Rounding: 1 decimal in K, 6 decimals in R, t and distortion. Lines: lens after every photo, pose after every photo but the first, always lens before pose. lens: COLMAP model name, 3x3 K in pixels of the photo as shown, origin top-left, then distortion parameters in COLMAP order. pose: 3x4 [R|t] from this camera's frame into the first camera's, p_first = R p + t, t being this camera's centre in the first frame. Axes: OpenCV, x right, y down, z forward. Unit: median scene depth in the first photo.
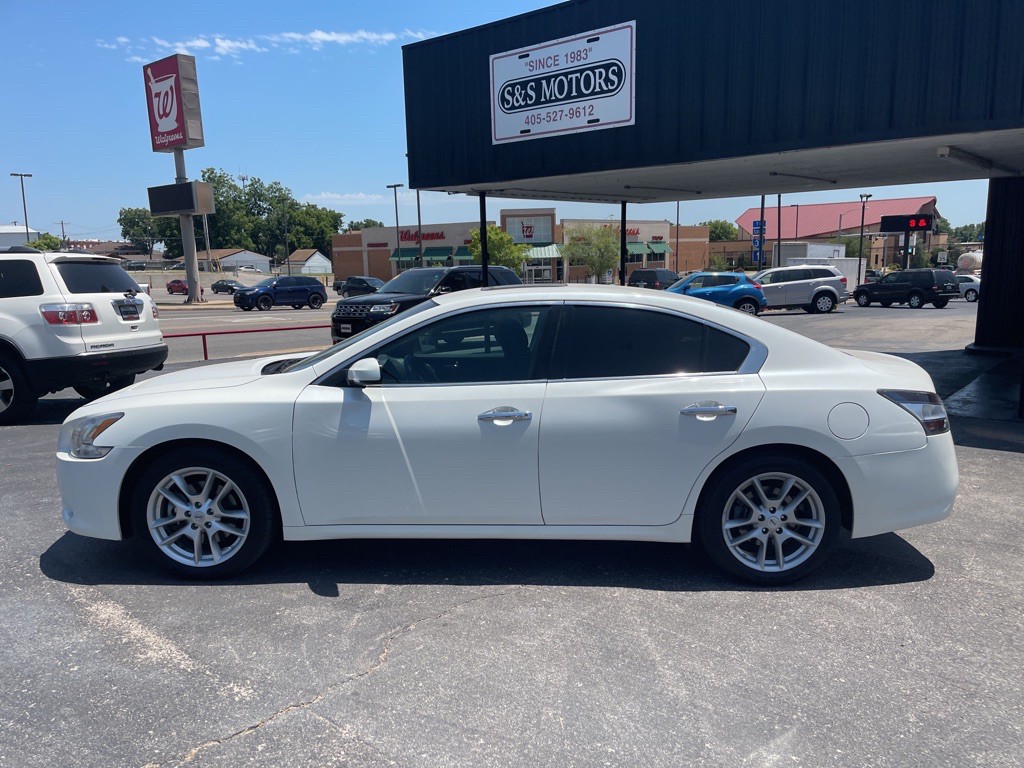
lens RADIAL K [[787.5, 0, 515.7], [0, 787.5, 392.4], [0, 0, 1]] dist [0.089115, -0.127043]
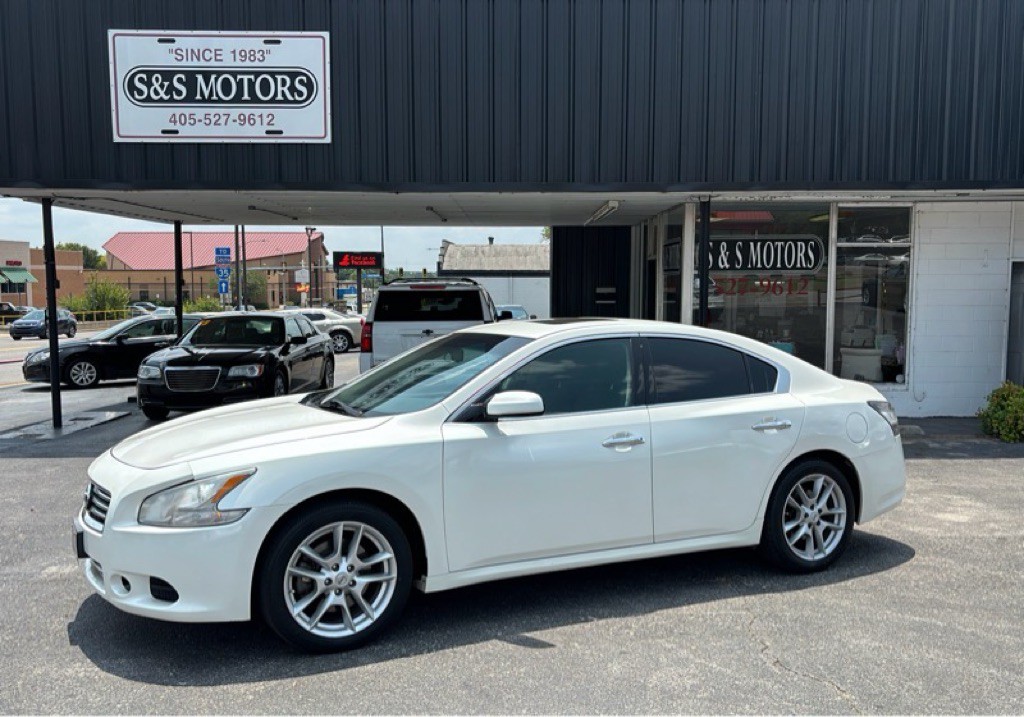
lens RADIAL K [[947.1, 0, 530.7], [0, 947.1, 358.9], [0, 0, 1]] dist [0.012974, 0.003095]
pose [[0.750159, -0.031724, 0.660496, -0.355846], [0.096256, 0.993448, -0.061607, -0.009056], [-0.654214, 0.109791, 0.748298, 0.077431]]
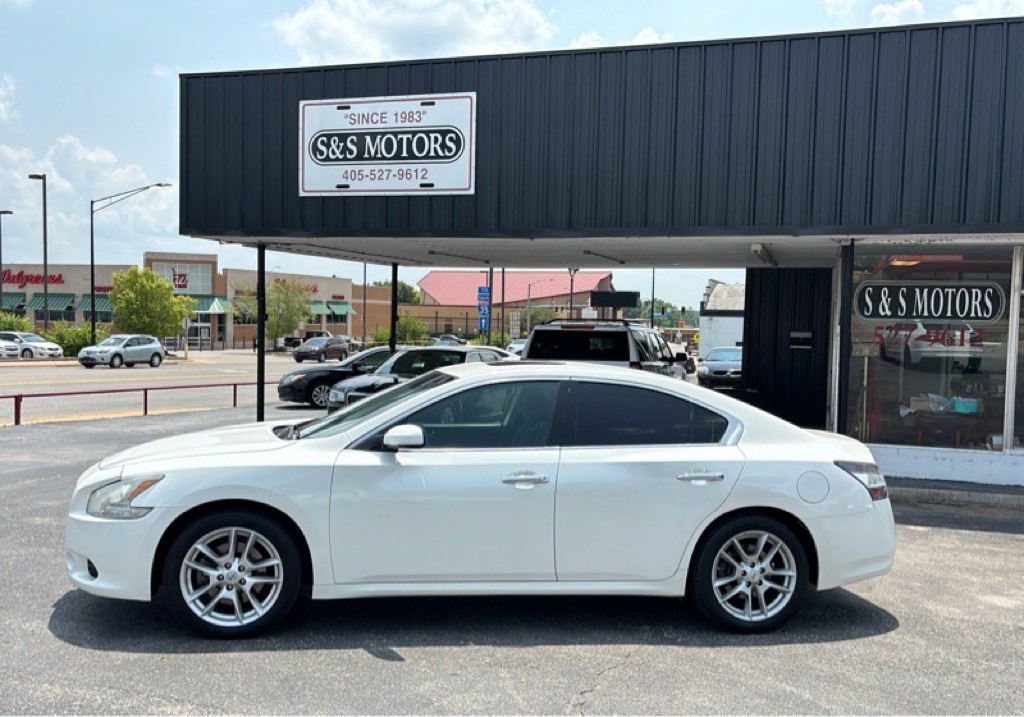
lens RADIAL K [[943.2, 0, 521.9], [0, 943.2, 364.7], [0, 0, 1]] dist [0.057017, -0.067341]
pose [[0.922040, 0.024399, 0.386325, -0.214586], [0.022063, 0.993076, -0.115379, 0.003662], [-0.386465, 0.114908, 0.915118, -0.047362]]
